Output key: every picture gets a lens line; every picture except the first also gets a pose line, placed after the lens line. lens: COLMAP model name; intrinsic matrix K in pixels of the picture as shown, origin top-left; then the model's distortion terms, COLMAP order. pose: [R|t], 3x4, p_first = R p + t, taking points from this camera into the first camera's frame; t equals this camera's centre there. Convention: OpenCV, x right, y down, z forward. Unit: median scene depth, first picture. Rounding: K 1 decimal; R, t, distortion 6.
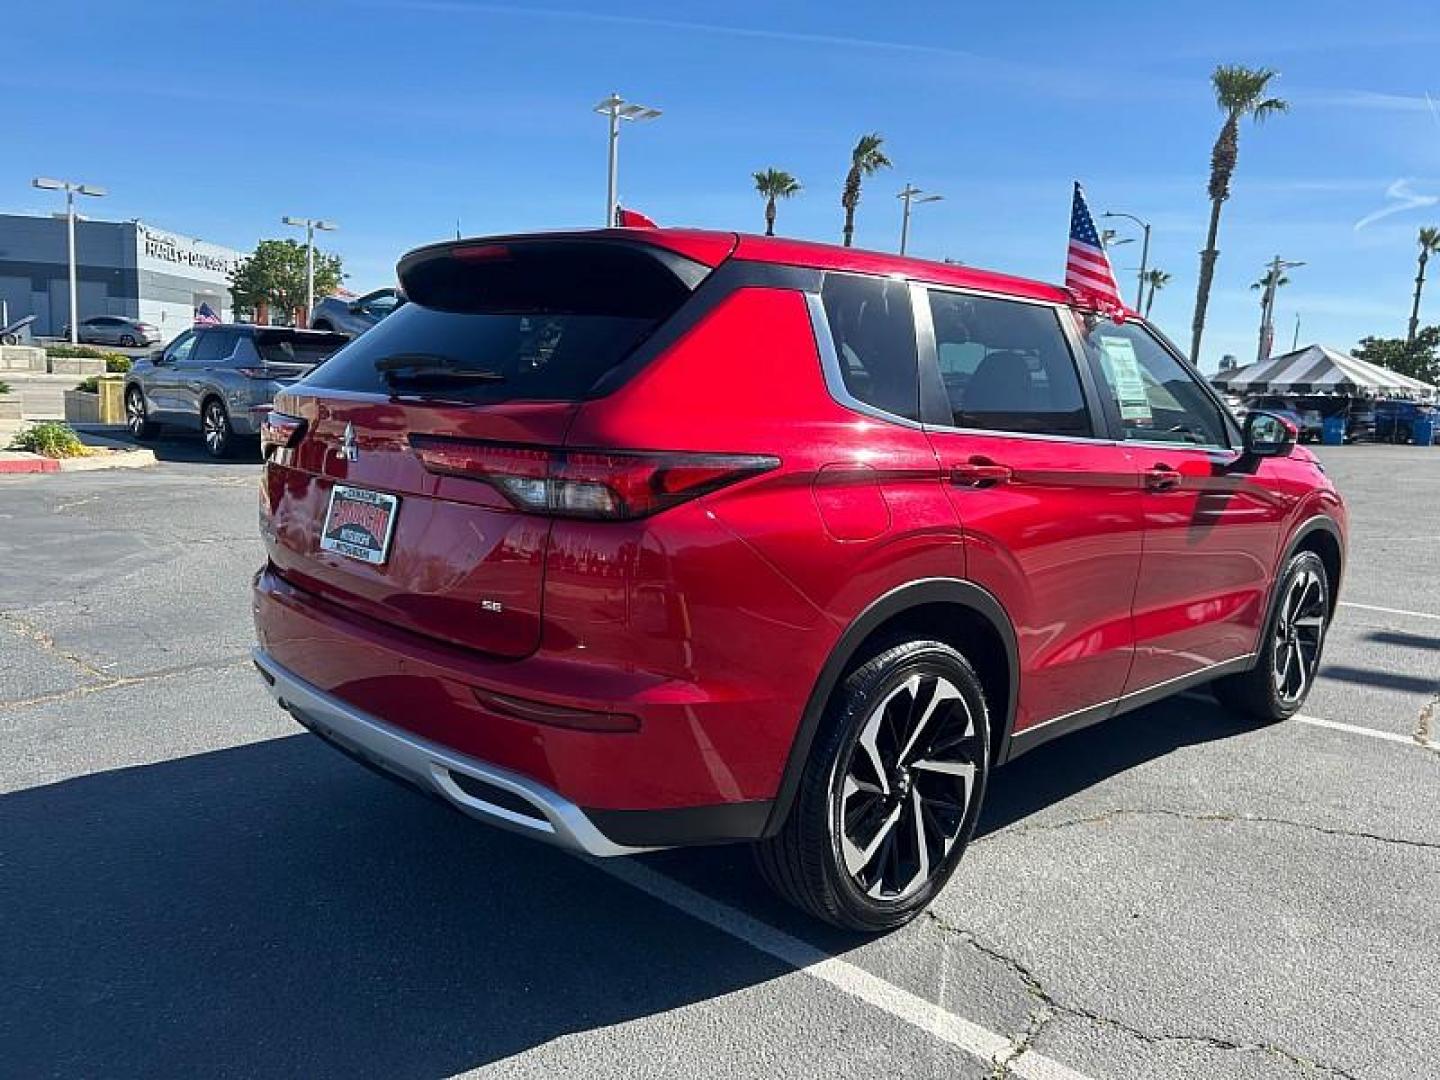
lens RADIAL K [[1088.7, 0, 722.1], [0, 1088.7, 556.3], [0, 0, 1]] dist [0.056819, -0.063879]
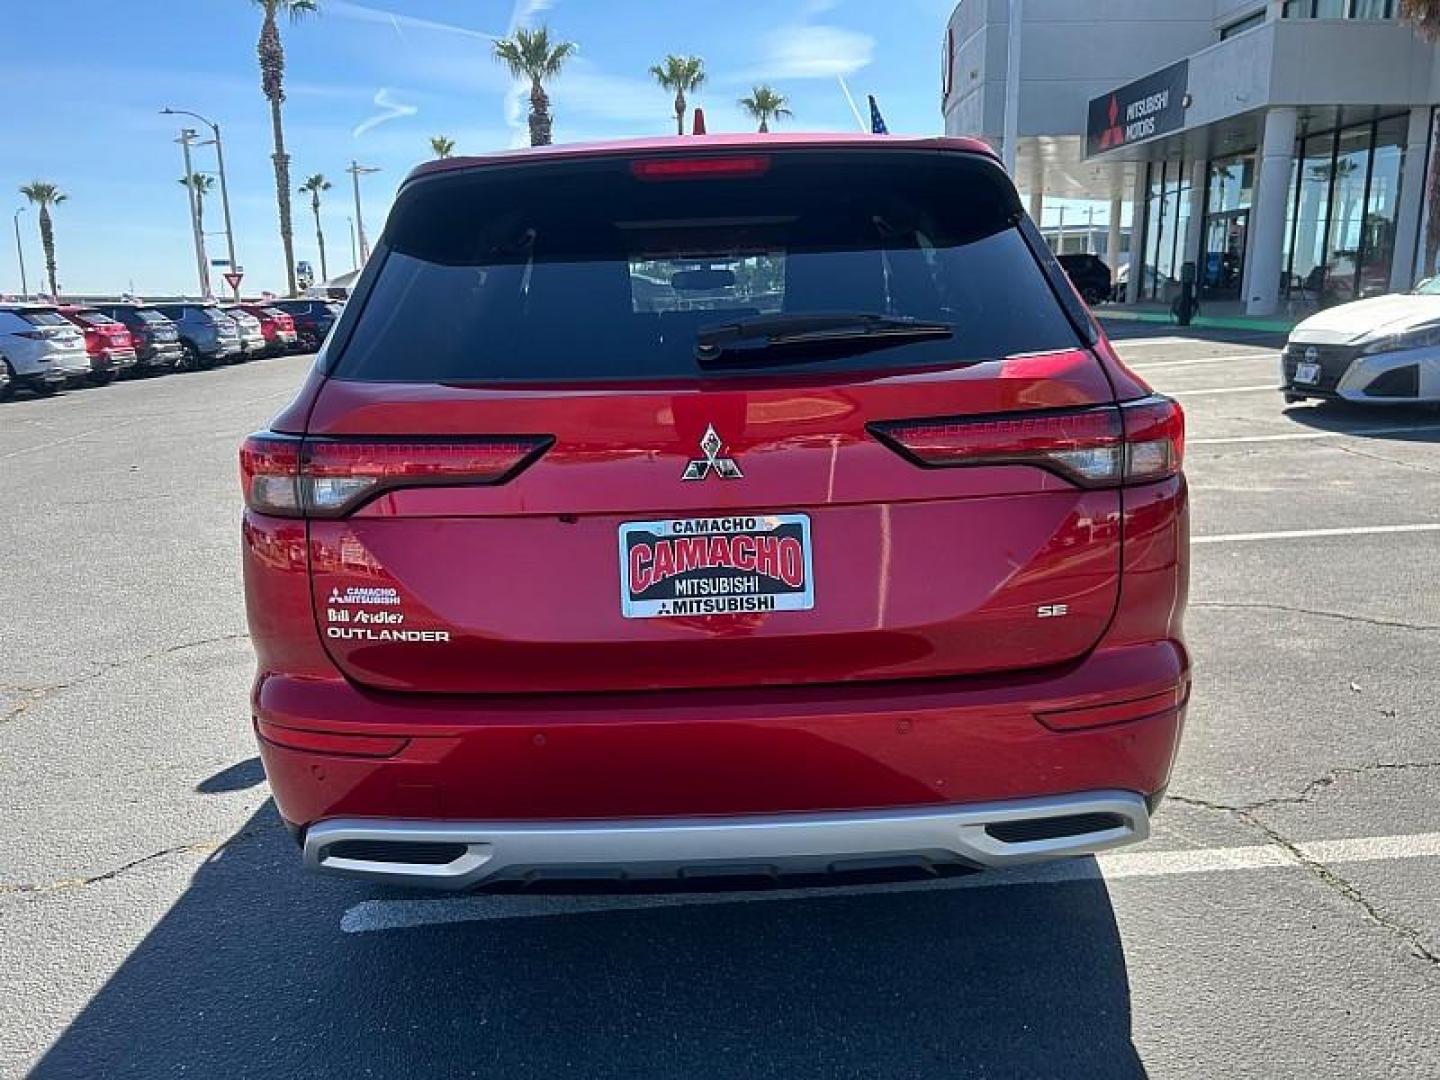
lens RADIAL K [[1088.7, 0, 722.1], [0, 1088.7, 556.3], [0, 0, 1]] dist [0.056819, -0.063879]
pose [[0.689064, -0.238214, 0.684430, -0.602222], [0.182902, 0.971023, 0.153821, -0.106562], [-0.701240, 0.019191, 0.712667, 0.377387]]
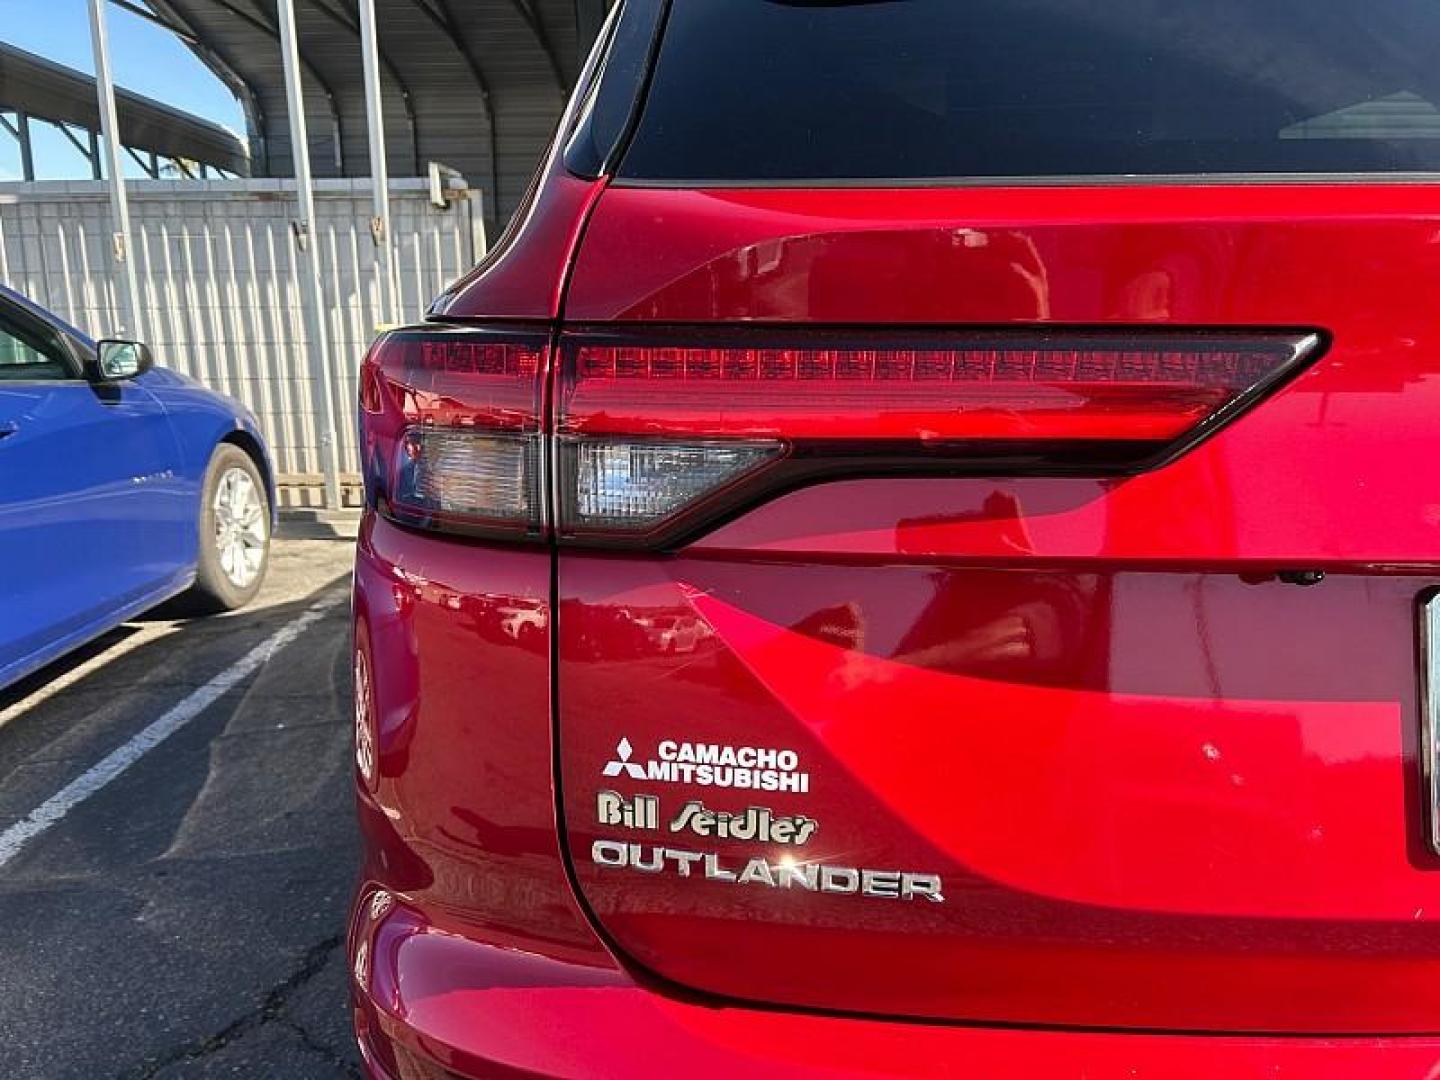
lens RADIAL K [[1093.4, 0, 698.8], [0, 1093.4, 560.0], [0, 0, 1]] dist [0.015662, -0.007345]
pose [[0.701625, -0.214299, 0.679557, -0.489668], [0.158438, 0.976748, 0.144435, -0.102171], [-0.694708, 0.006328, 0.719264, 0.735437]]
